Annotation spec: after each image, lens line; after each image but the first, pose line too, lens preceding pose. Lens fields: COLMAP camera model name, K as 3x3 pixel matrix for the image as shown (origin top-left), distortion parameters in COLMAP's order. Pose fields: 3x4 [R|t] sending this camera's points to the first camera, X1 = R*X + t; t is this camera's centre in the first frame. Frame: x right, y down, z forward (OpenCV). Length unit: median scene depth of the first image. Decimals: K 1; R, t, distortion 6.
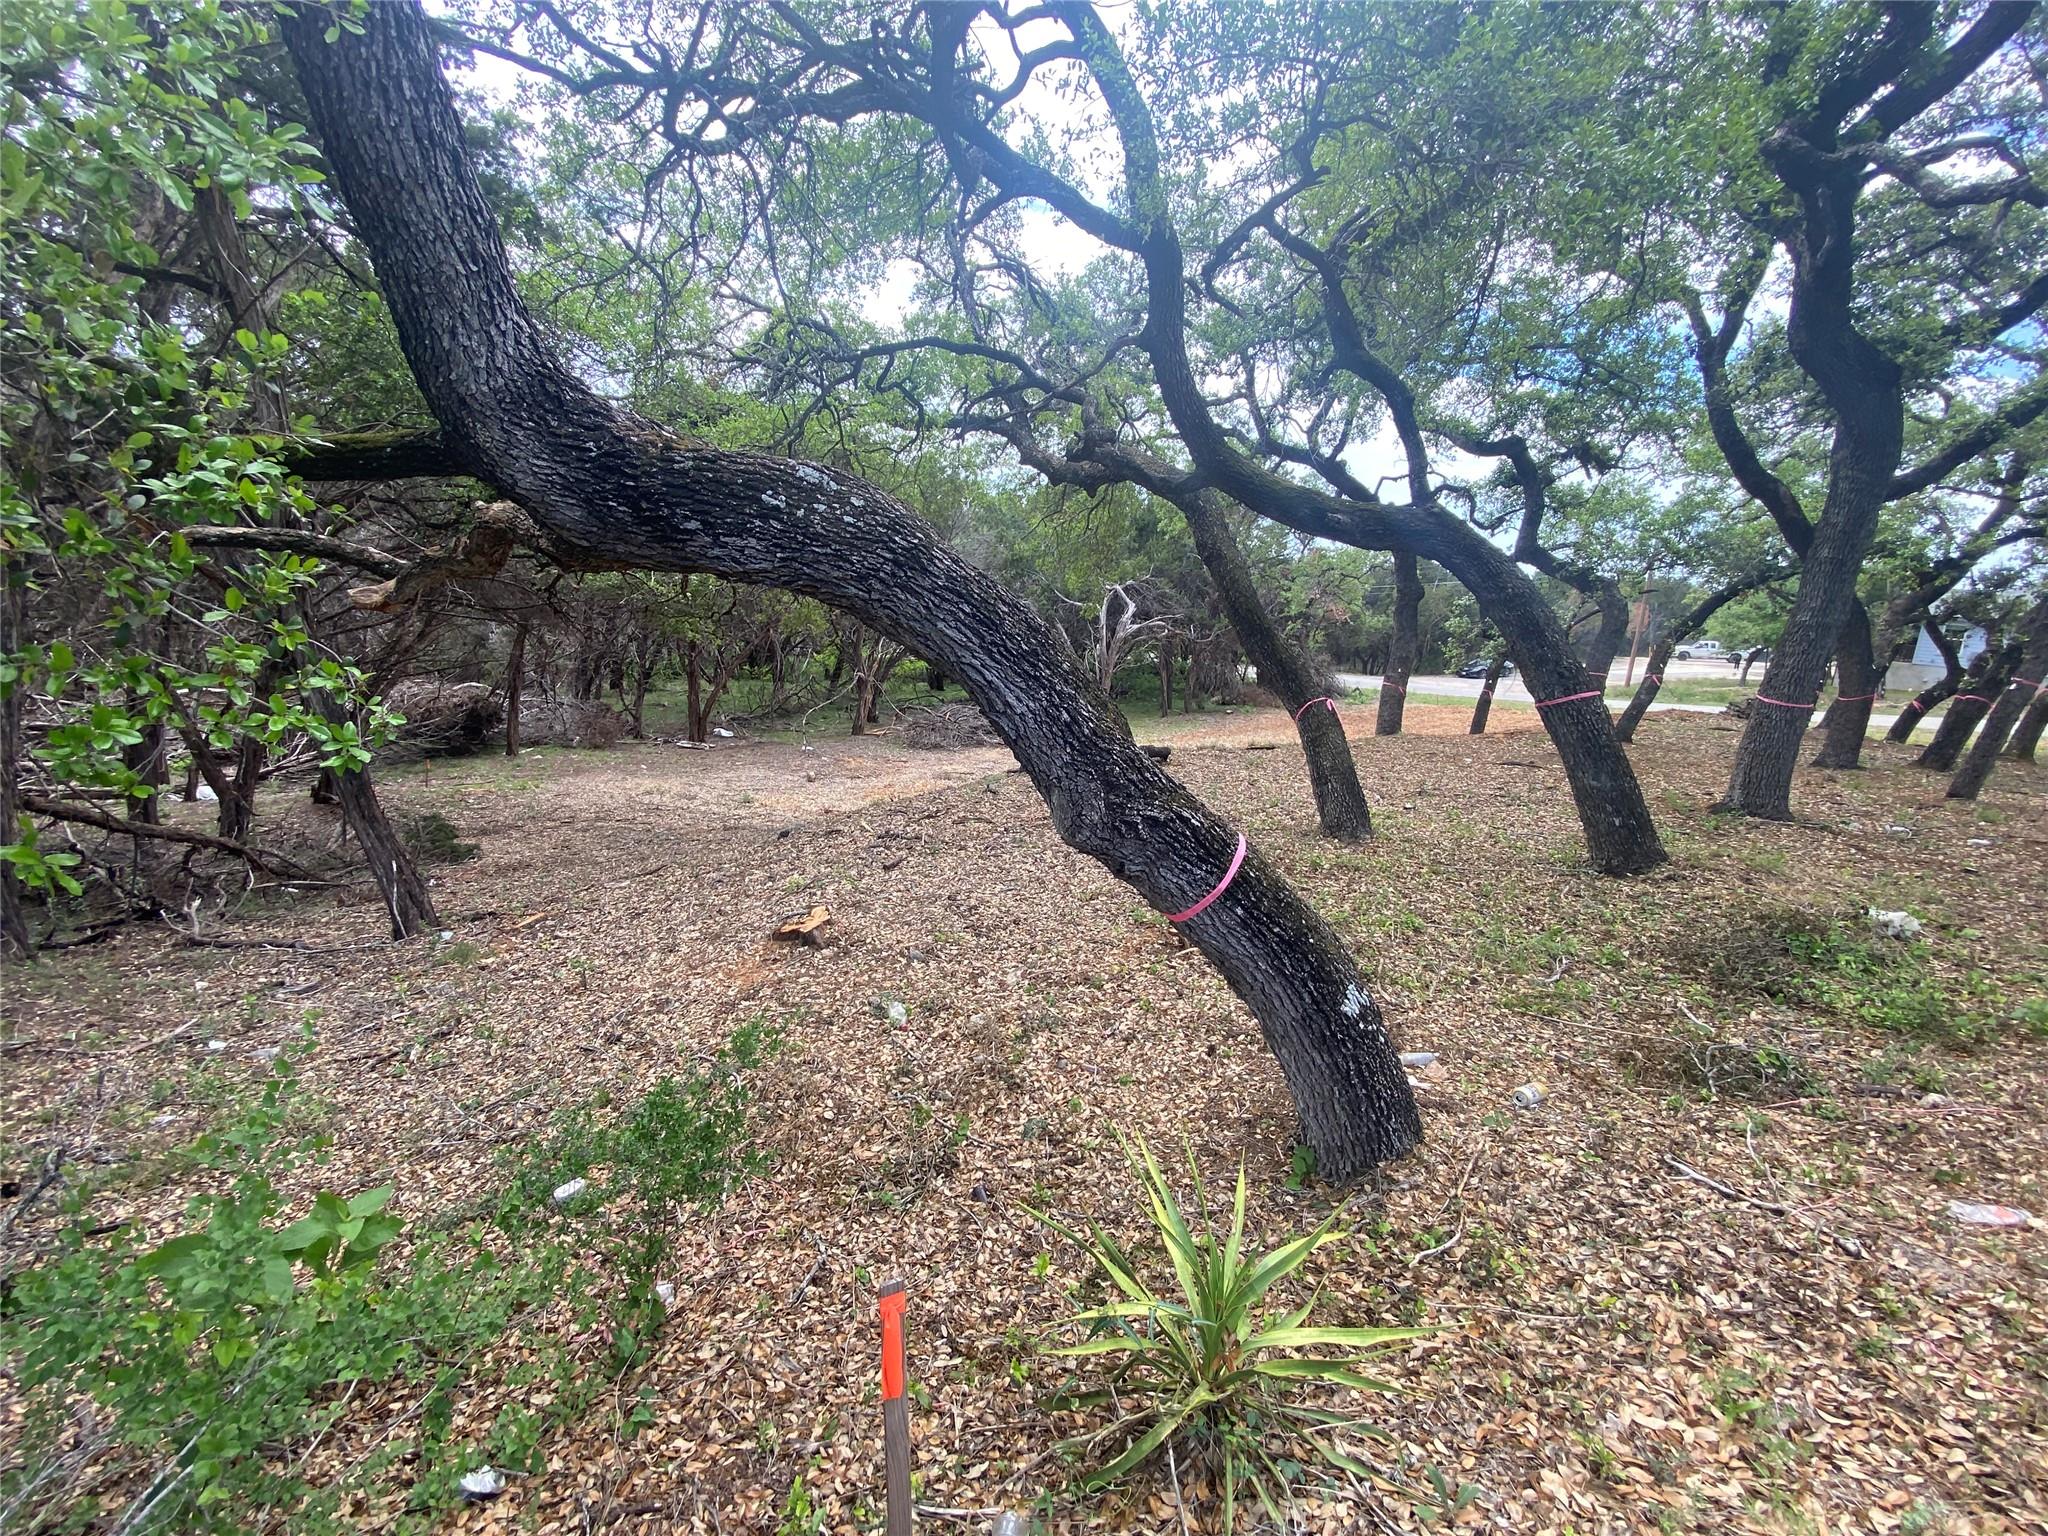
lens RADIAL K [[857.2, 0, 1024.0], [0, 857.2, 768.0], [0, 0, 1]] dist [-0.002610, -0.009358]
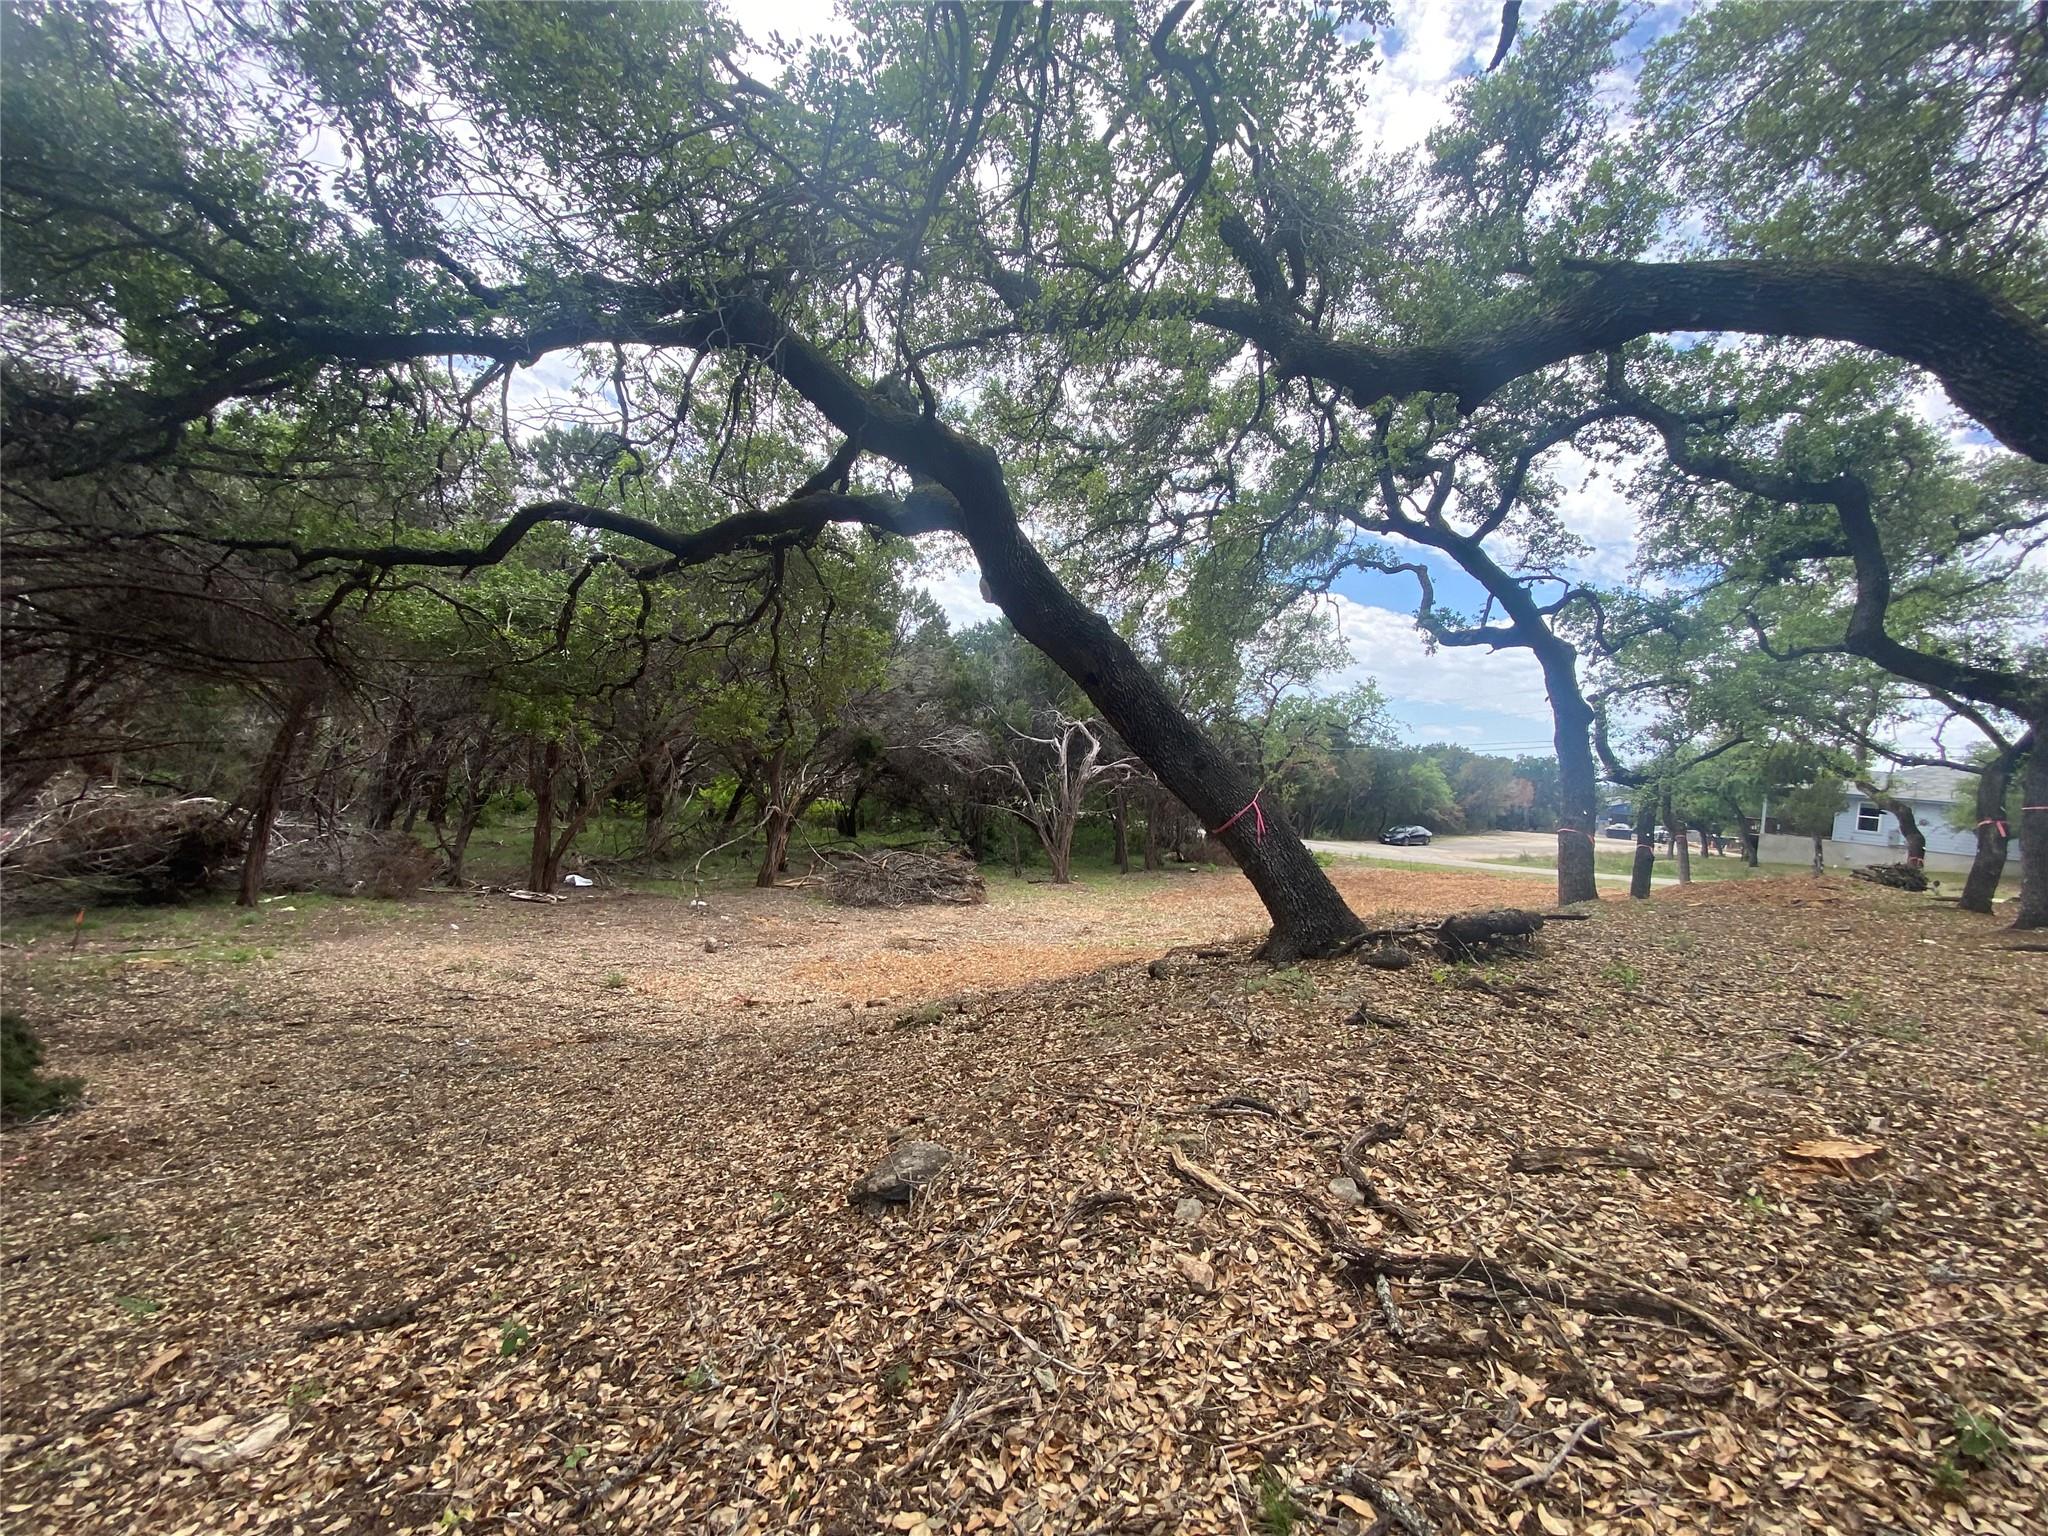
lens RADIAL K [[857.2, 0, 1024.0], [0, 857.2, 768.0], [0, 0, 1]] dist [-0.002610, -0.009358]
pose [[0.987948, 0.043176, 0.148642, -0.083166], [-0.014956, 0.982443, -0.185965, -0.004917], [-0.154061, 0.181501, 0.971248, 0.199892]]
